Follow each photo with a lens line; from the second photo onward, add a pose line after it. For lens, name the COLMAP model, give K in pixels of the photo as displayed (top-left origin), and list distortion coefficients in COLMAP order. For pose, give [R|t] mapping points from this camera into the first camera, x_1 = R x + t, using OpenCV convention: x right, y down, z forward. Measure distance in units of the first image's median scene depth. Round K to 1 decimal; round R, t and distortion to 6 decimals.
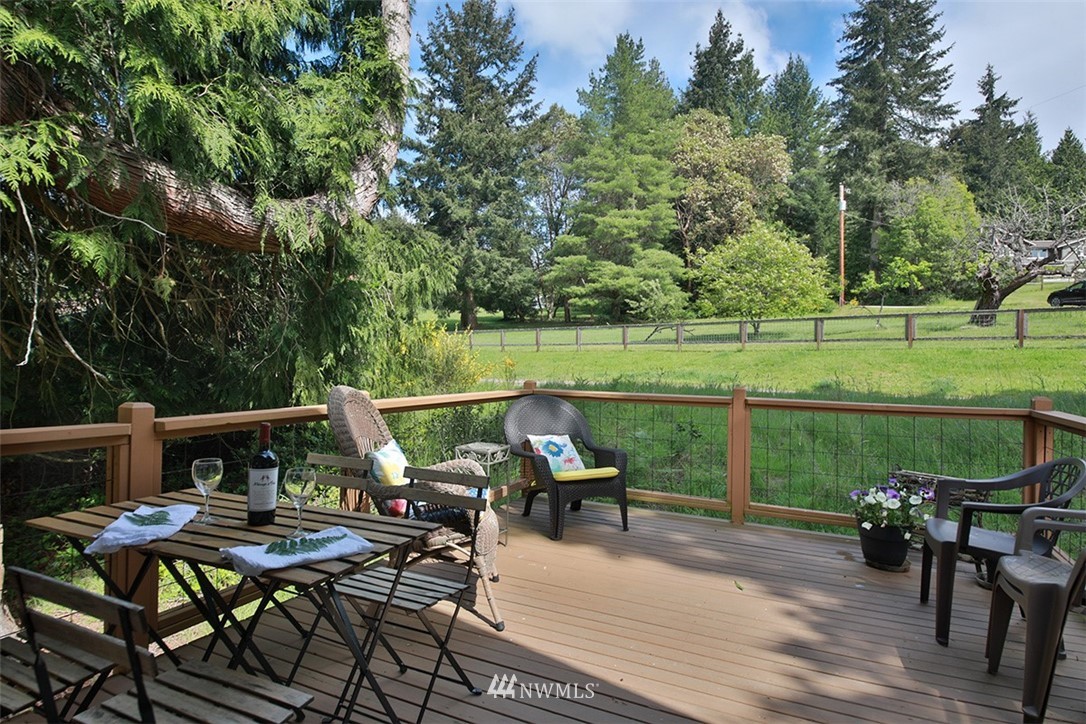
lens RADIAL K [[581.4, 0, 543.0], [0, 581.4, 362.0], [0, 0, 1]] dist [0.004661, 0.000316]
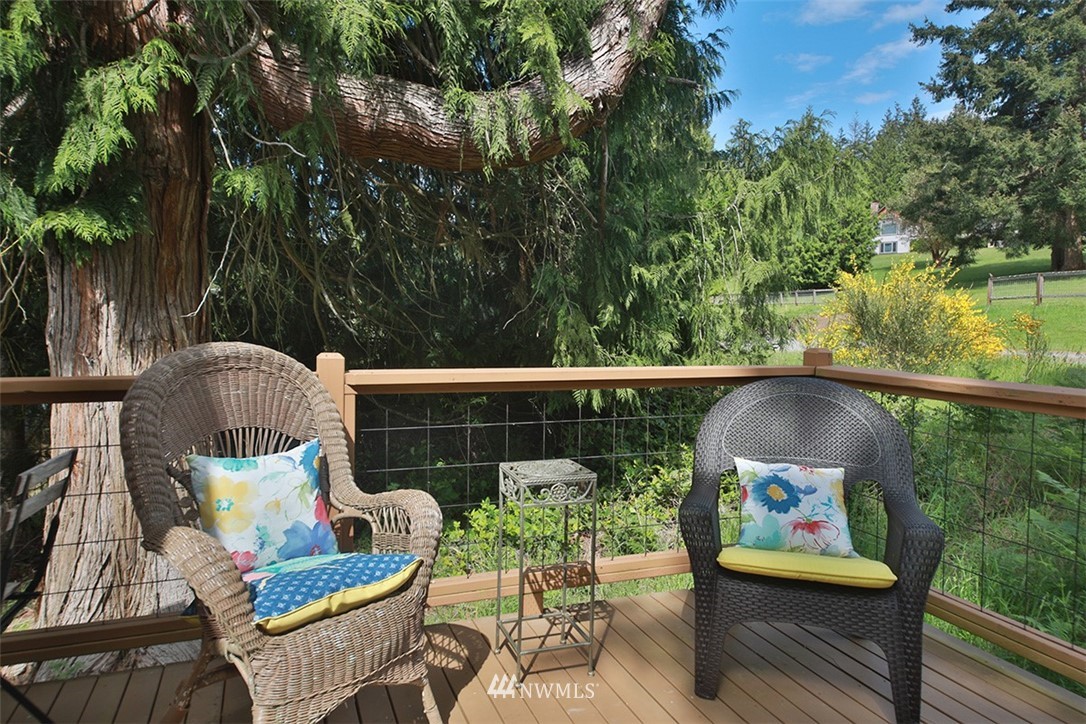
lens RADIAL K [[732.9, 0, 543.0], [0, 732.9, 362.0], [0, 0, 1]] dist [0.031110, -0.004619]
pose [[0.727580, 0.034323, -0.685164, 0.187929], [-0.000371, 0.998767, 0.049638, 0.009314], [0.686023, -0.035862, 0.726695, 0.295605]]
